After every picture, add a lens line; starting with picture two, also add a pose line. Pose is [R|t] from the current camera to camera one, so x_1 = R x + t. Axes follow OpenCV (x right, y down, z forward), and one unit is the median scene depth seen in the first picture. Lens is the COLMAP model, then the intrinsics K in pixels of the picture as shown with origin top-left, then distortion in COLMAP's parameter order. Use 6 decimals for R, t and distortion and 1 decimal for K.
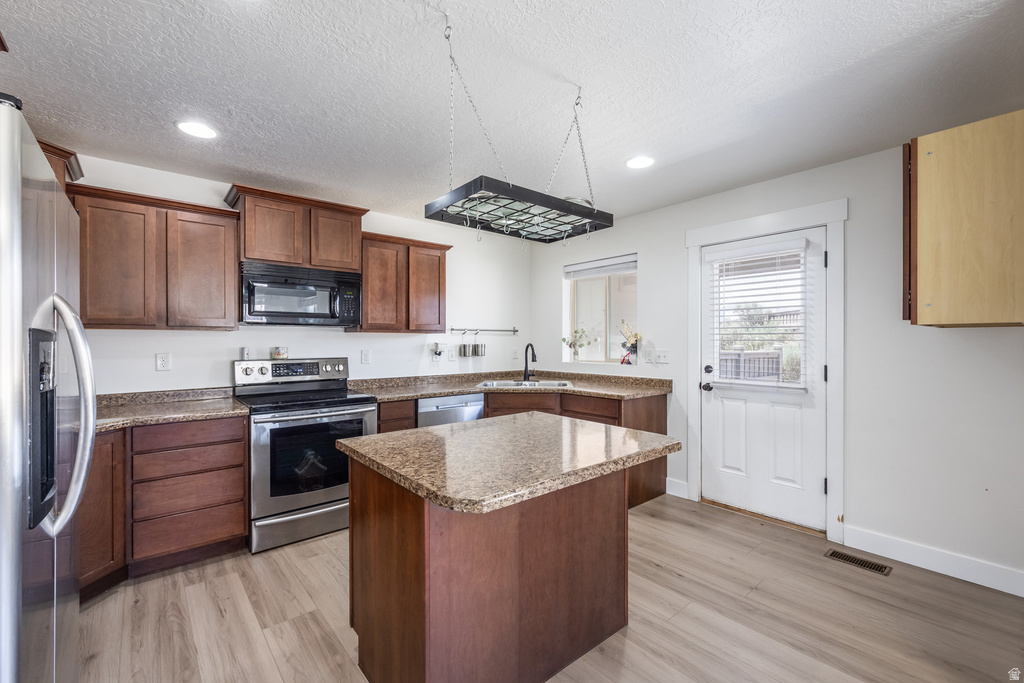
lens RADIAL K [[420.5, 0, 509.9], [0, 420.5, 342.9], [0, 0, 1]] dist [0.013646, -0.000310]
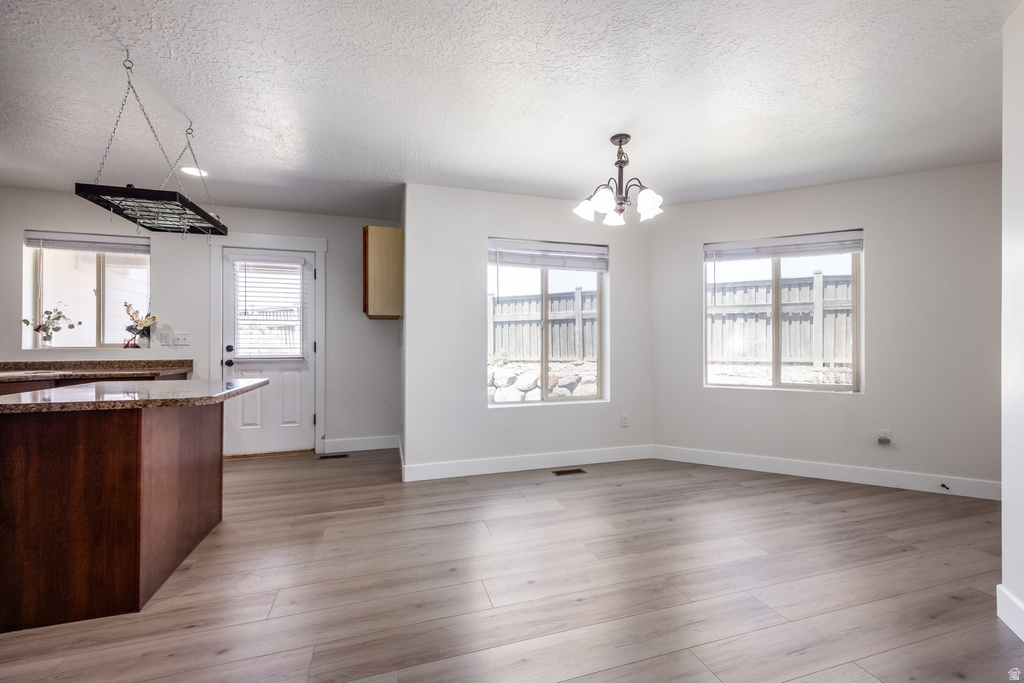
lens RADIAL K [[420.5, 0, 512.4], [0, 420.5, 341.1], [0, 0, 1]] dist [0.013646, -0.000310]
pose [[0.380212, -0.000885, 0.924899, -0.351426], [0.006679, 0.999976, -0.001789, 0.048534], [-0.924875, 0.006857, 0.380209, -0.224073]]
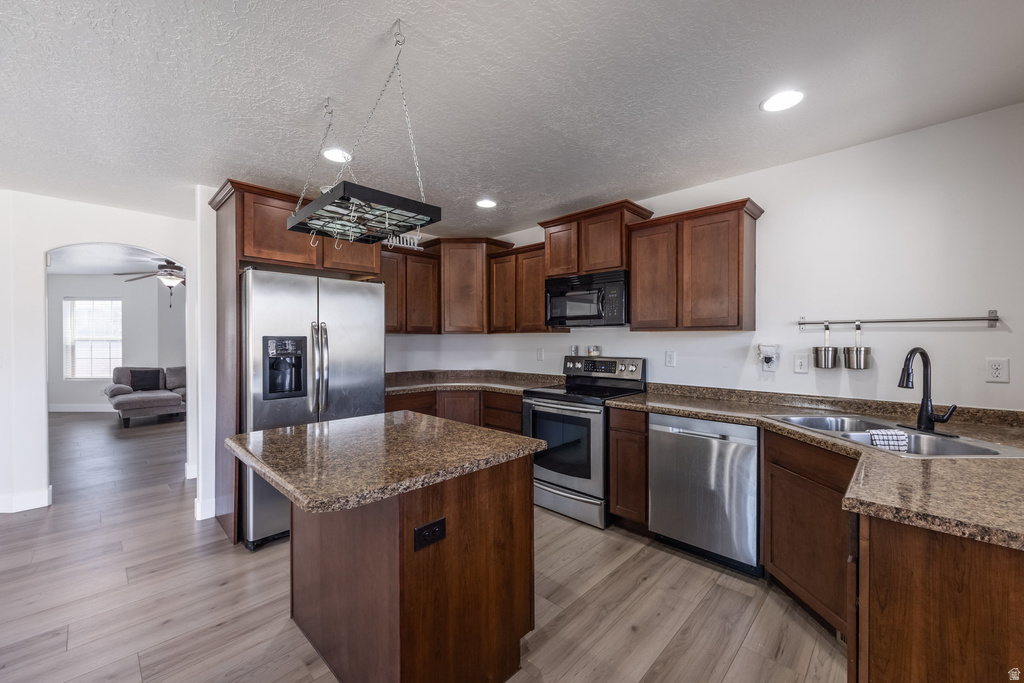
lens RADIAL K [[420.5, 0, 512.1], [0, 420.5, 341.7], [0, 0, 1]] dist [0.013646, -0.000310]
pose [[0.123895, 0.001905, -0.992293, 0.532972], [-0.011793, 0.999930, 0.000448, 0.000118], [0.992225, 0.011647, 0.123909, 0.609153]]
